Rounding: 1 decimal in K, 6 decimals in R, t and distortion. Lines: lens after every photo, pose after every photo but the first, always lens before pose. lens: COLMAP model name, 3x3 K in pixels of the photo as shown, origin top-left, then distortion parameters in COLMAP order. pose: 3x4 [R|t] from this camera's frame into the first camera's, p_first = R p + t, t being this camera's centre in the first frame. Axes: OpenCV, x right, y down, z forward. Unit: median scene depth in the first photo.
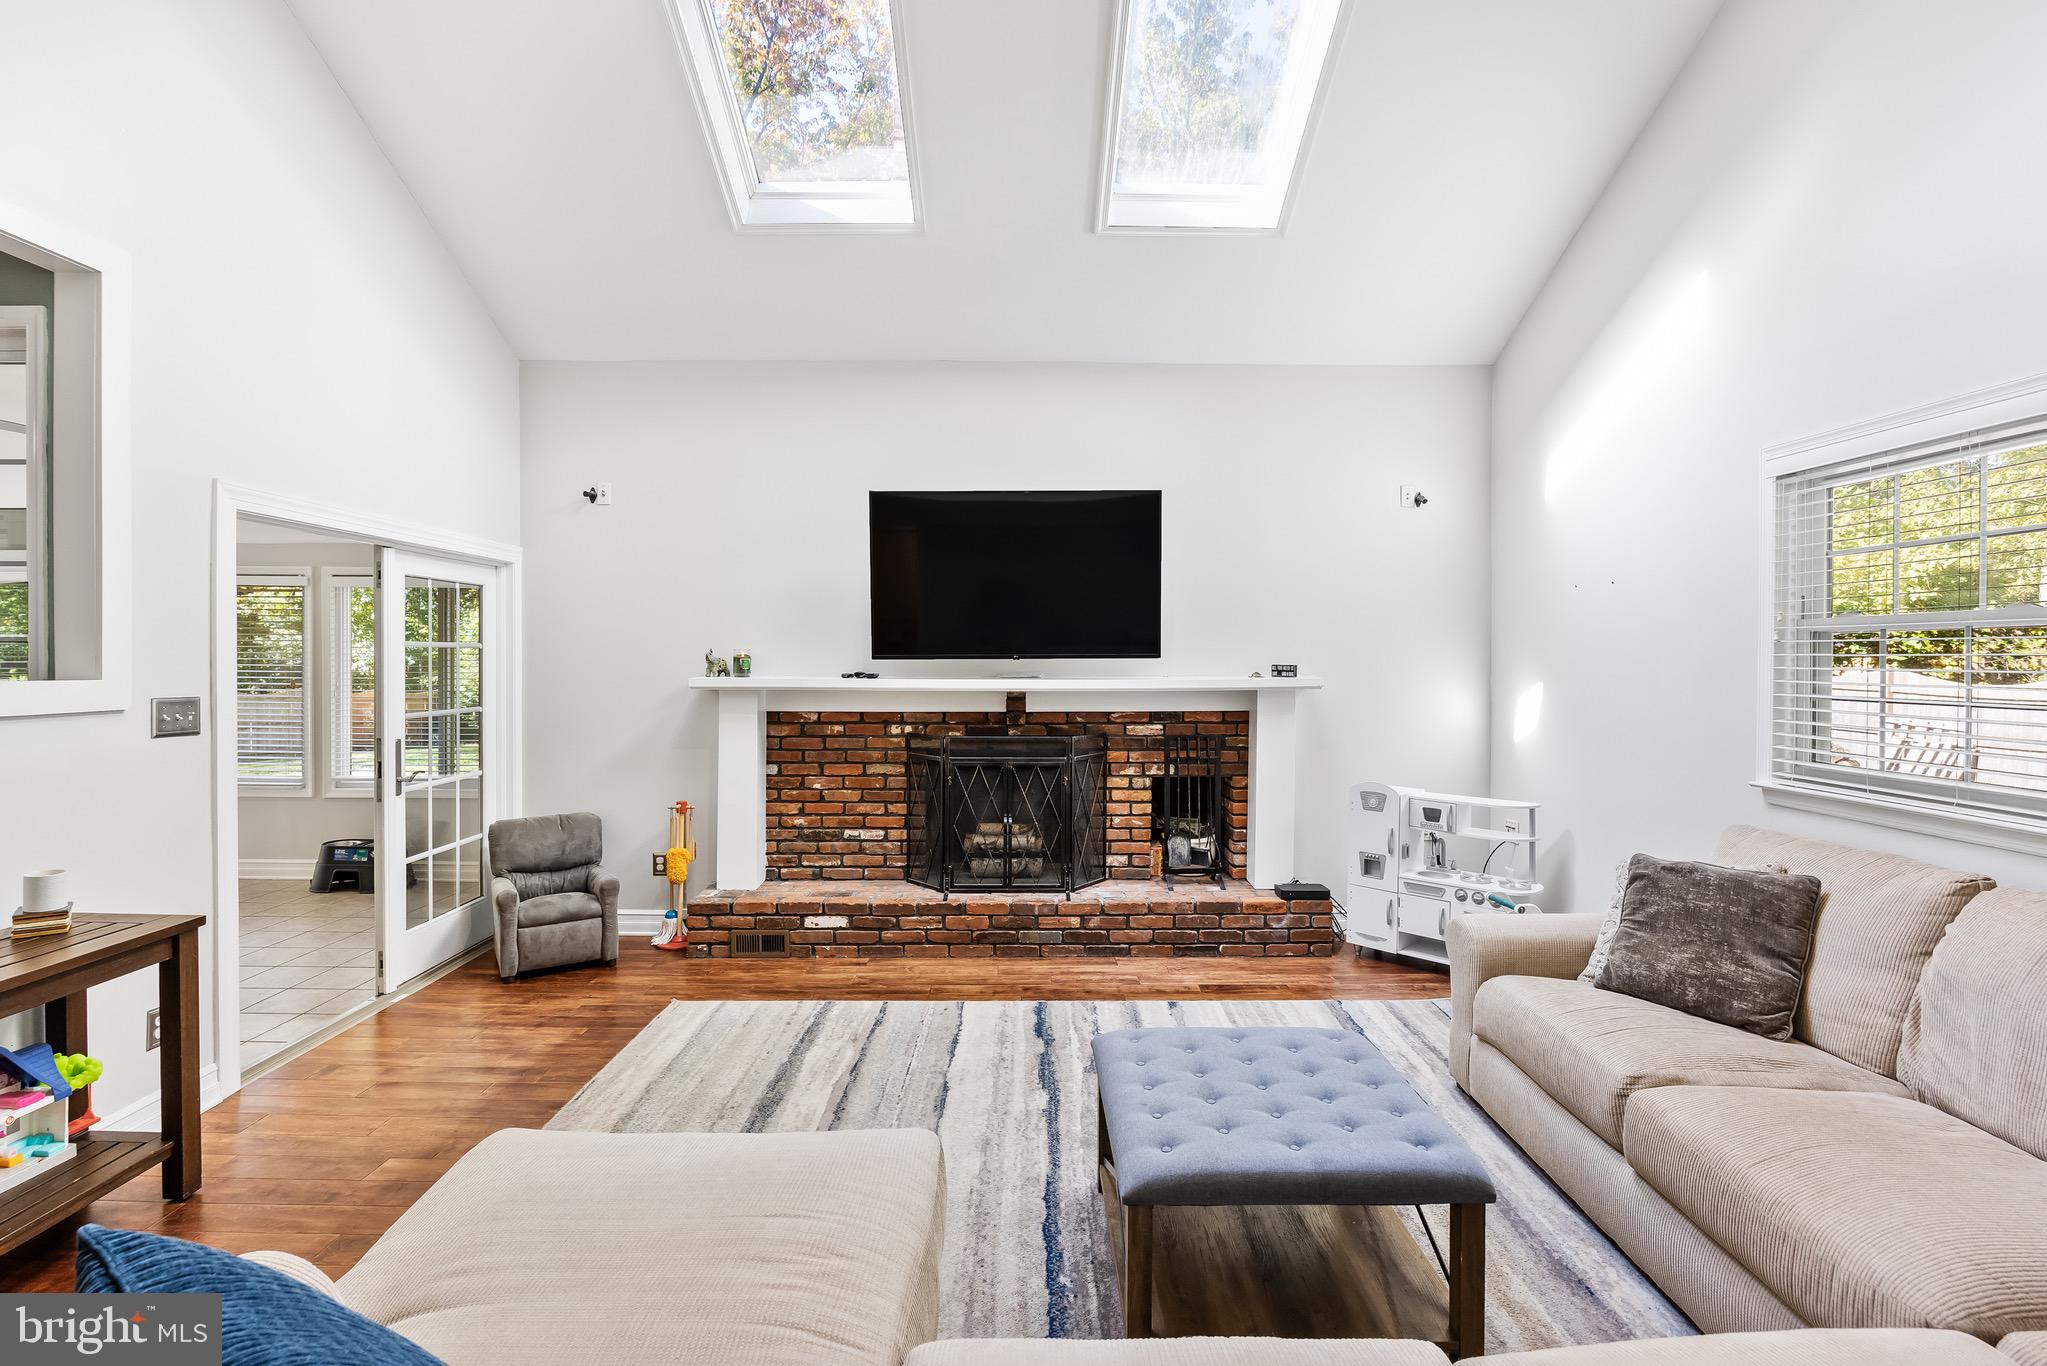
lens RADIAL K [[923.2, 0, 1023.5], [0, 923.2, 683.0], [0, 0, 1]] dist [0.000843, 0.000101]
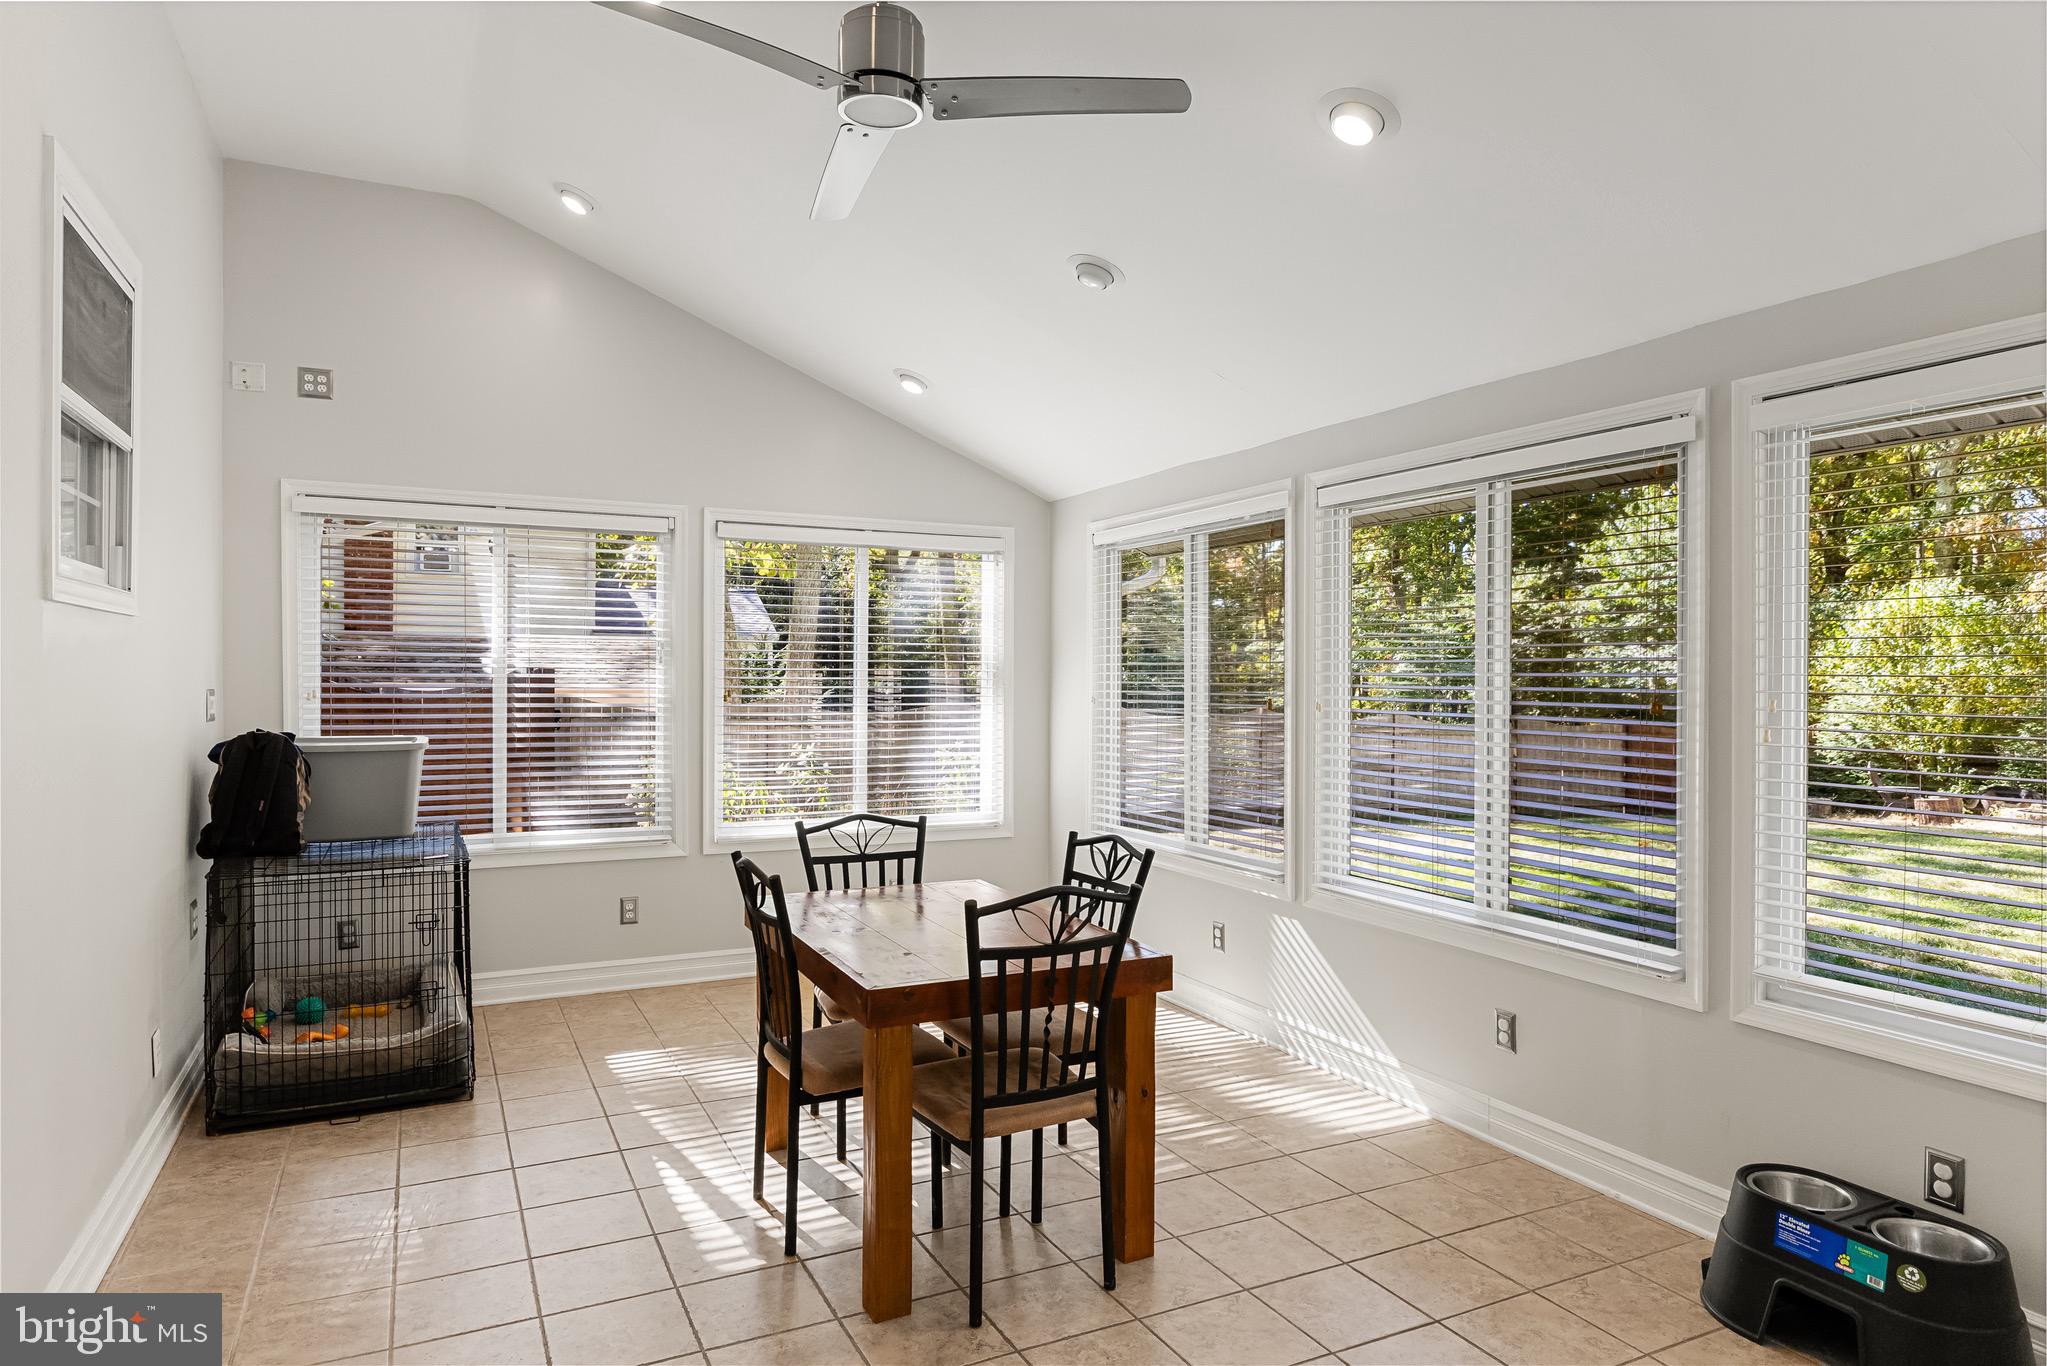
lens RADIAL K [[1224.2, 0, 1023.5], [0, 1224.2, 683.0], [0, 0, 1]] dist [0.001991, 0.000500]
pose [[0.444151, -0.008656, -0.895910, -0.452170], [-0.018400, 0.999654, -0.018780, 0.007113], [0.895763, 0.024826, 0.443838, 0.538284]]
